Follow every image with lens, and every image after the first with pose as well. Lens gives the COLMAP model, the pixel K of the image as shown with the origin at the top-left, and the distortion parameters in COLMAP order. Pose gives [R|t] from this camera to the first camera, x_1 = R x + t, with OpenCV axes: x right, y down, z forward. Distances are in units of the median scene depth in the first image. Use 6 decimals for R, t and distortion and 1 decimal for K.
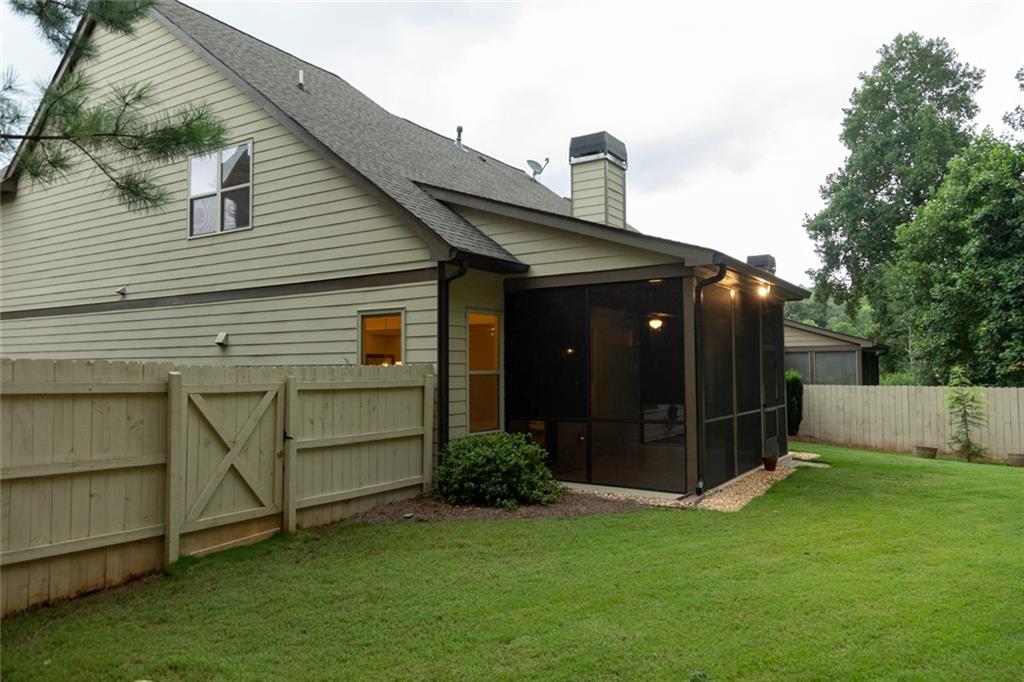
lens RADIAL K [[711.7, 0, 513.2], [0, 711.7, 344.9], [0, 0, 1]] dist [0.009275, 0.007492]
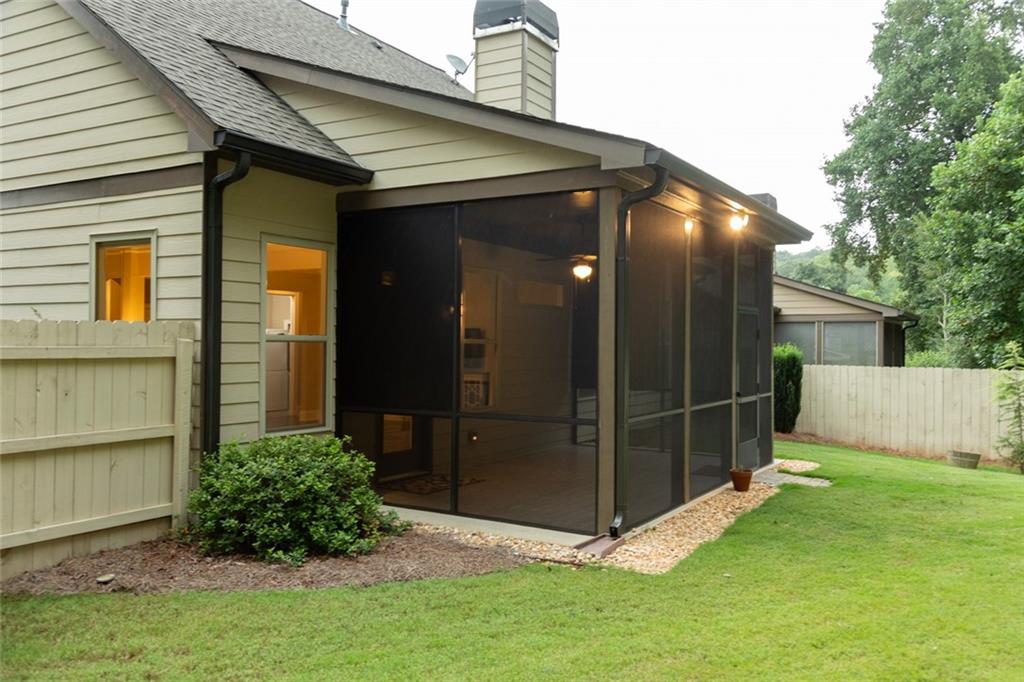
lens RADIAL K [[851.7, 0, 512.0], [0, 851.7, 341.0], [0, 0, 1]] dist [0.031161, -0.012190]
pose [[0.998963, 0.016154, 0.042569, 0.111287], [-0.017592, 0.999279, 0.033631, 0.011750], [-0.041995, -0.034345, 0.998527, 0.215086]]
